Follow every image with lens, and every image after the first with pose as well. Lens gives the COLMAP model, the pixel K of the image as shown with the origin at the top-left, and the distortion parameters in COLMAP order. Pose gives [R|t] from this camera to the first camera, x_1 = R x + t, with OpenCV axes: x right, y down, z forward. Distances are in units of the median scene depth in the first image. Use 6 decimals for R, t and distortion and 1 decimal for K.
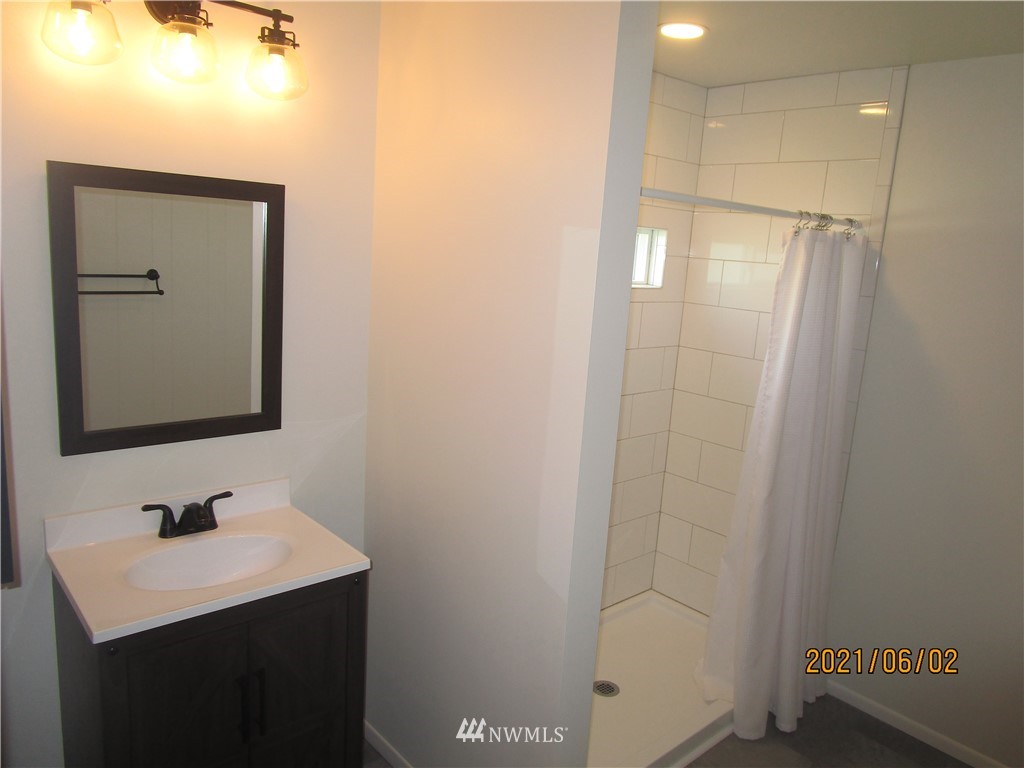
lens RADIAL K [[740.3, 0, 515.2], [0, 740.3, 382.4], [0, 0, 1]] dist [-0.027127, 0.003396]
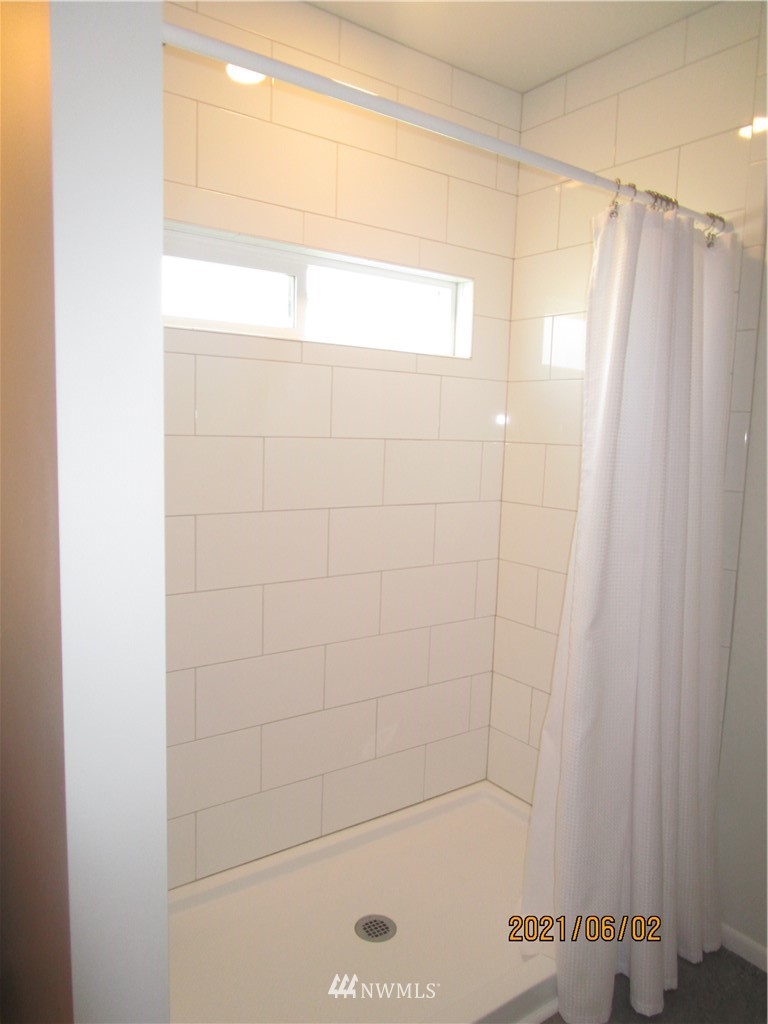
lens RADIAL K [[740.3, 0, 384.0], [0, 740.3, 512.0], [0, 0, 1]] dist [-0.027127, 0.003396]
pose [[0.994434, -0.026466, -0.101980, 0.222876], [0.018018, 0.996396, -0.082890, 0.101390], [0.103806, 0.080591, 0.991327, 0.332705]]
